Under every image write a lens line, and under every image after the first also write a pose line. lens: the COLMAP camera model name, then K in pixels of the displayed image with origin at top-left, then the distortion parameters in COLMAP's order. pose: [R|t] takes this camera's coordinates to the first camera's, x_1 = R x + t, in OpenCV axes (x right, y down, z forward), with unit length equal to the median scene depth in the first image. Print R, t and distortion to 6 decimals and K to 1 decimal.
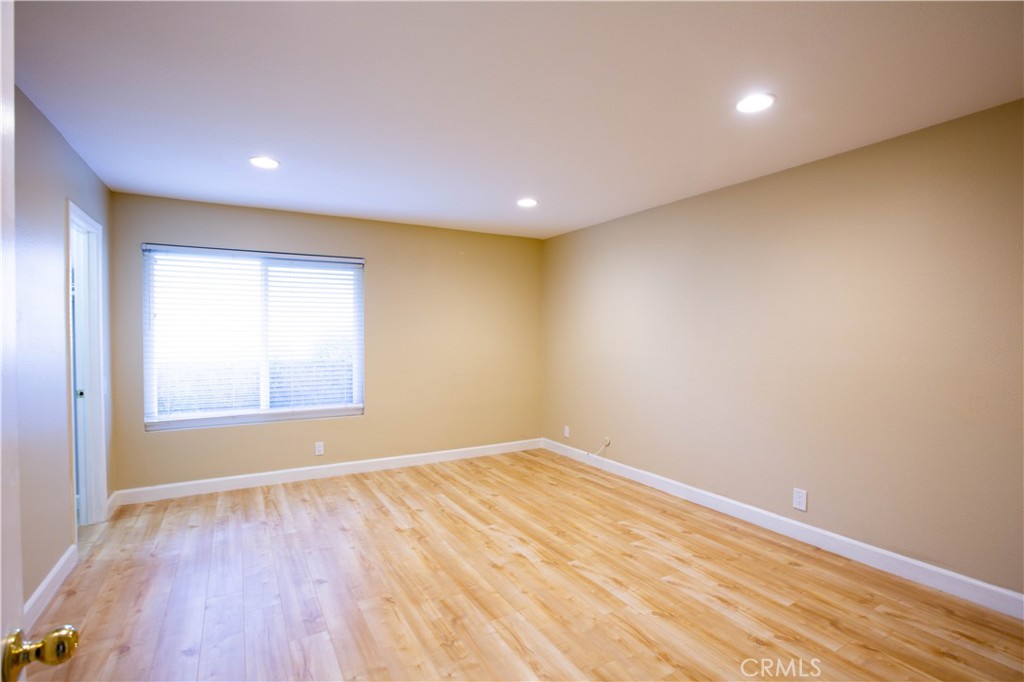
lens RADIAL K [[467.9, 0, 507.5], [0, 467.9, 340.3], [0, 0, 1]] dist [-0.052944, 0.018616]
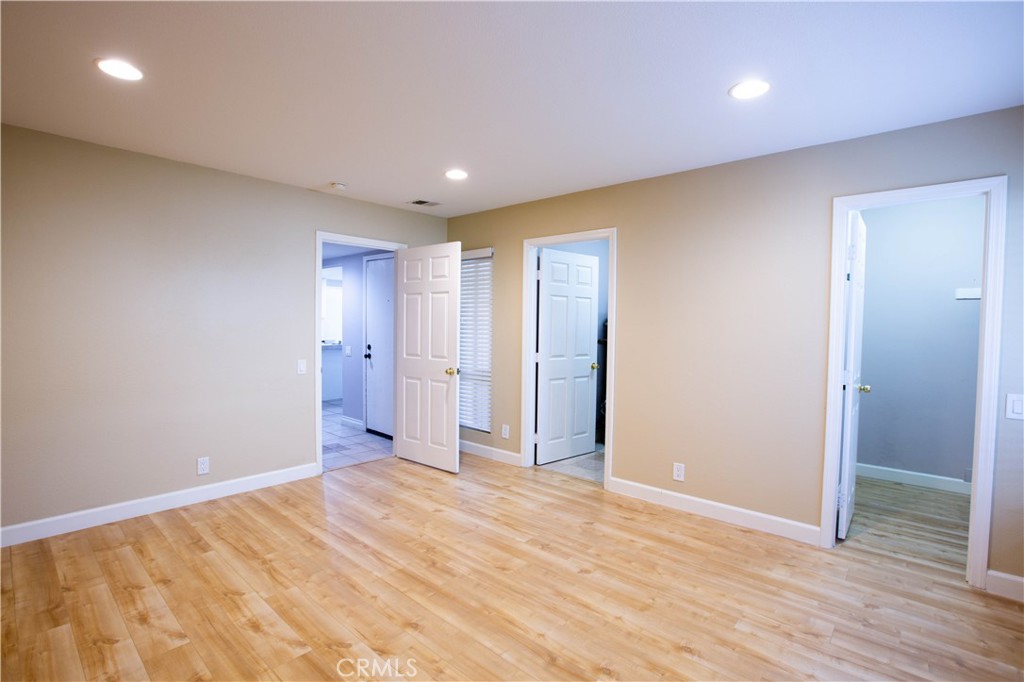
lens RADIAL K [[467.9, 0, 507.5], [0, 467.9, 340.3], [0, 0, 1]] dist [-0.052944, 0.018616]
pose [[-0.947953, -0.001377, -0.318406, 0.077181], [-0.018631, 0.998517, 0.051149, -0.029388], [0.317864, 0.054419, -0.946573, 1.933851]]
